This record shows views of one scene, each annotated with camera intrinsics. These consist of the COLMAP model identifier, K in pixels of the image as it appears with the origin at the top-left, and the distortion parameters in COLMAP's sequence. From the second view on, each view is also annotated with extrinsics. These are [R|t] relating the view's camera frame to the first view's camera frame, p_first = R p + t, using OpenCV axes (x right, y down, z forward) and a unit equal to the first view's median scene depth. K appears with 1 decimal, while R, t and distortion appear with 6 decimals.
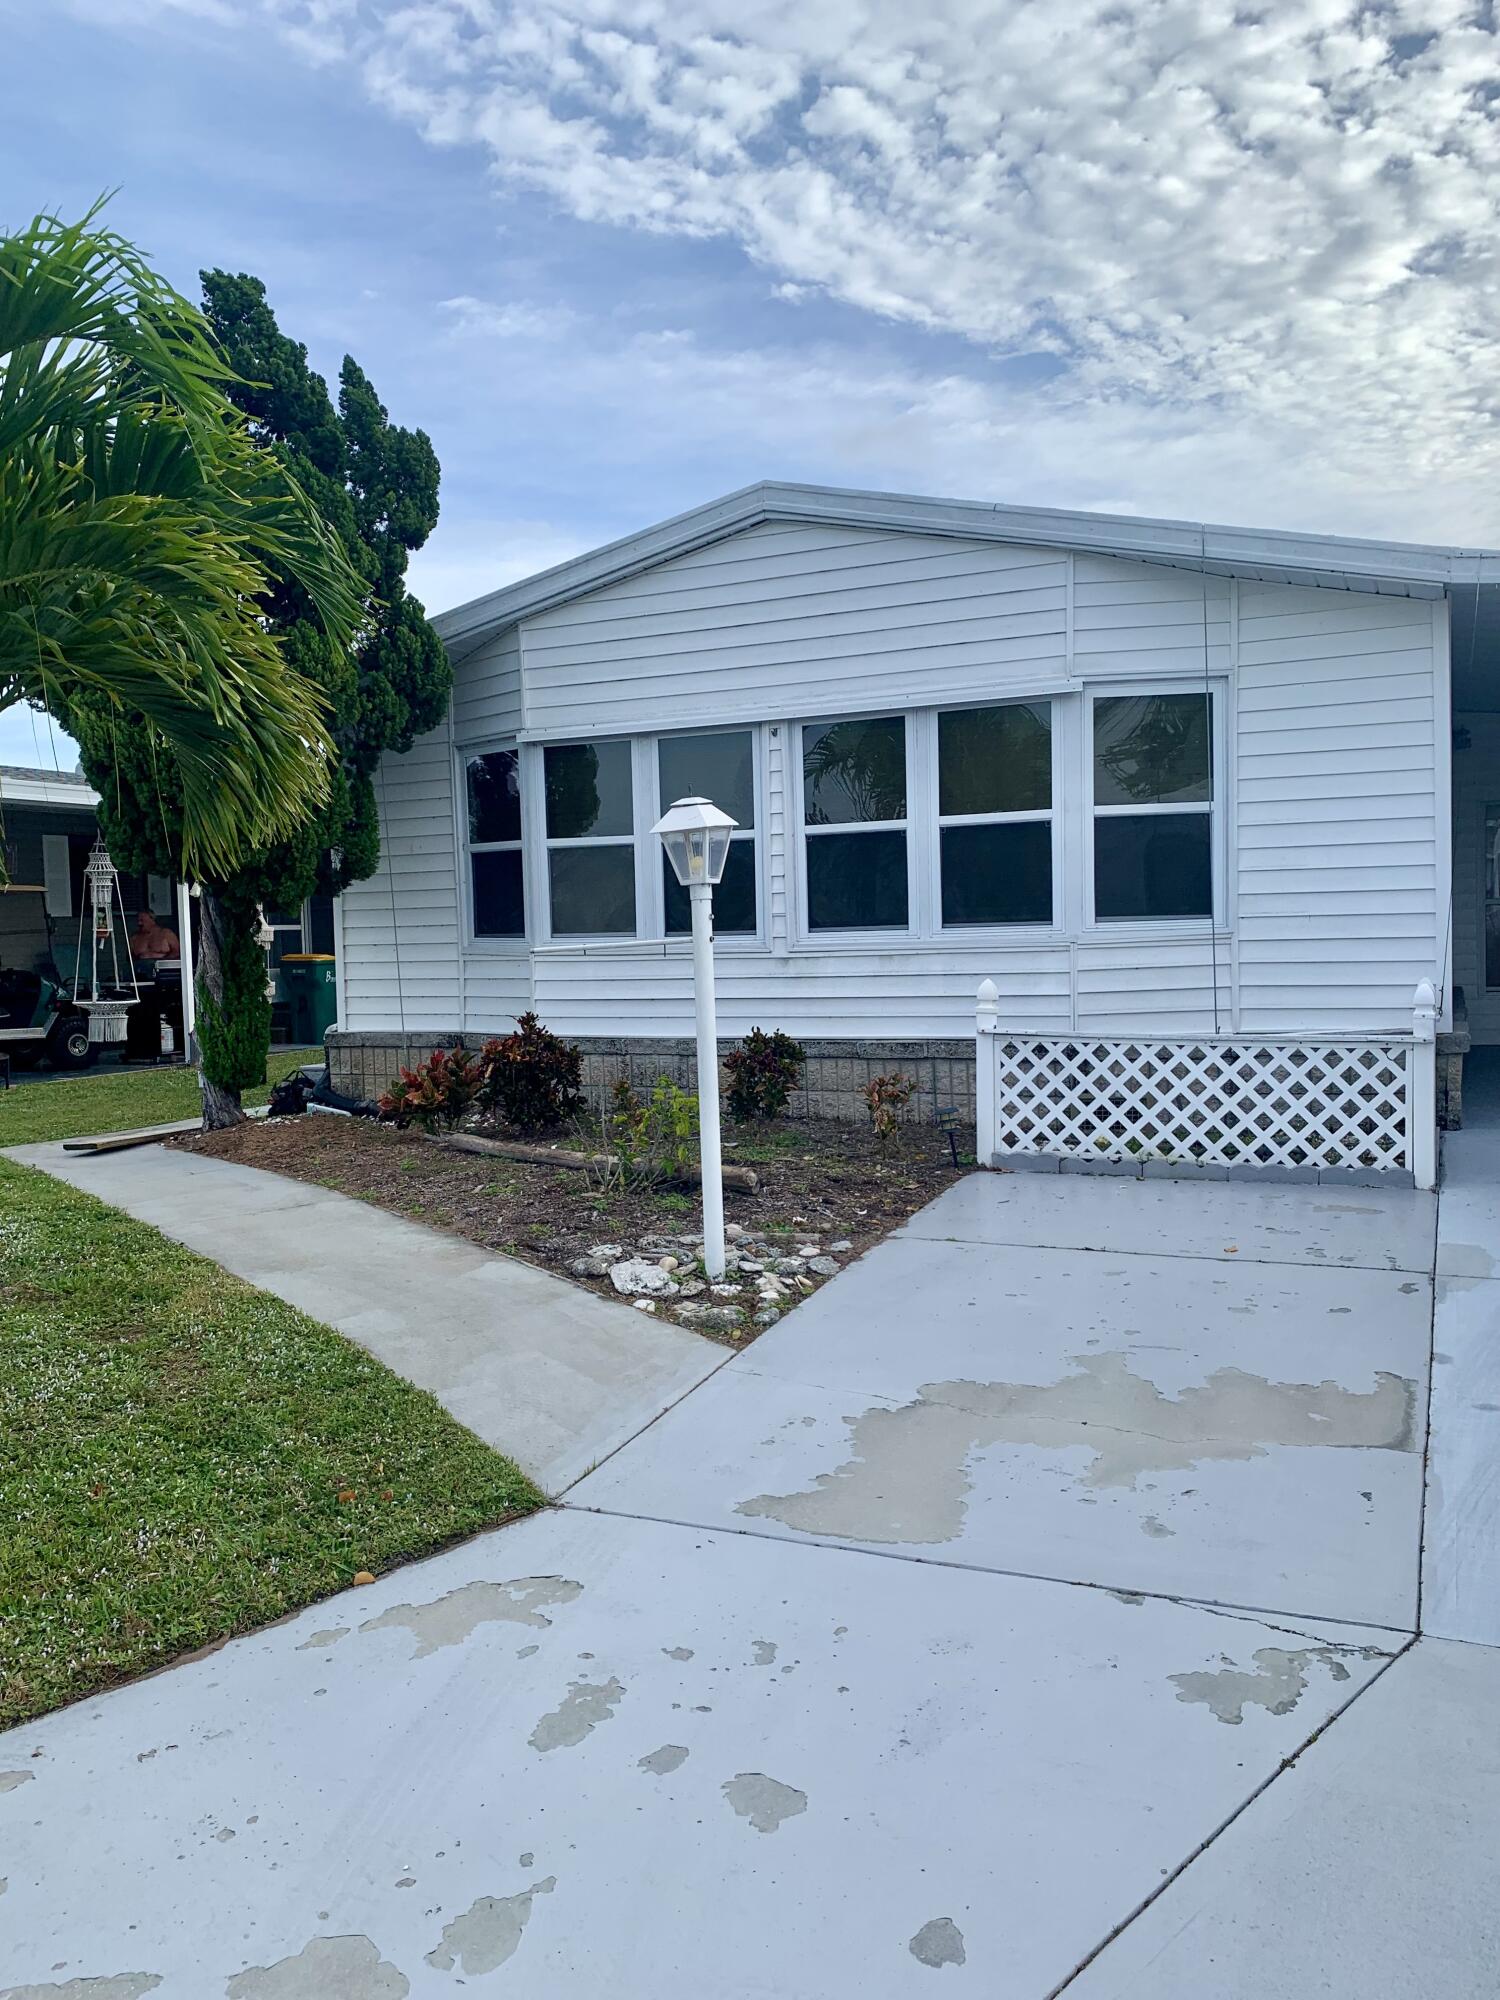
lens RADIAL K [[1564.9, 0, 750.0], [0, 1564.9, 1000.0], [0, 0, 1]] dist [0.118502, -0.298252]
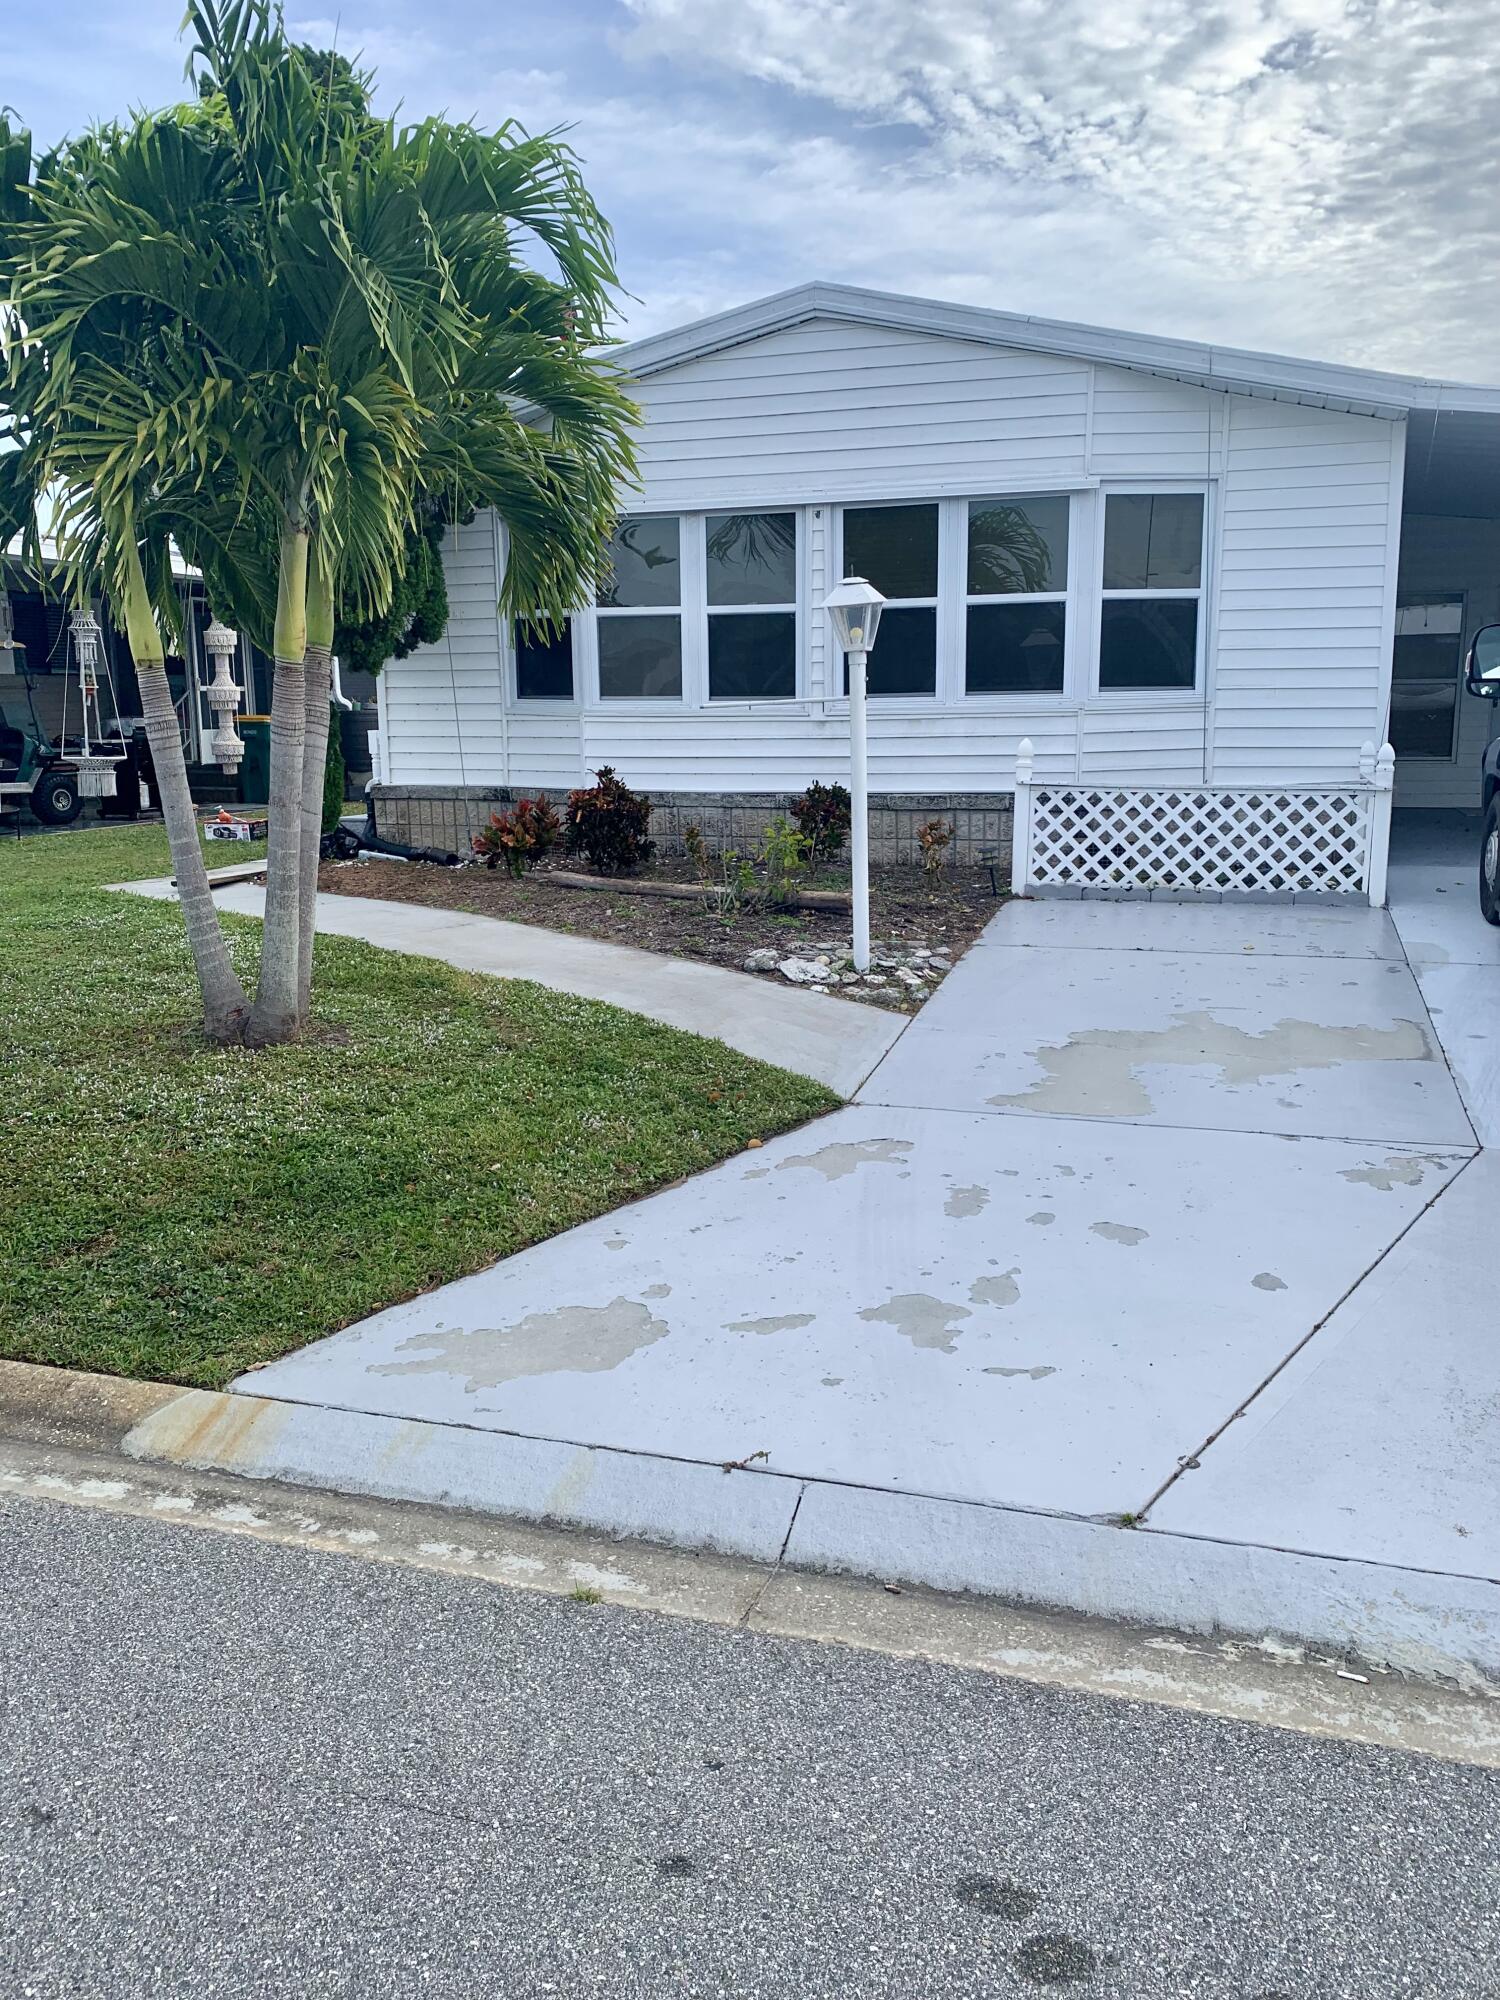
lens RADIAL K [[1564.9, 0, 750.0], [0, 1564.9, 1000.0], [0, 0, 1]] dist [0.118502, -0.298252]
pose [[0.992031, -0.005937, 0.125855, -0.174103], [-0.011207, 0.990772, 0.135074, 0.020508], [-0.125496, -0.135408, 0.982810, -0.146750]]
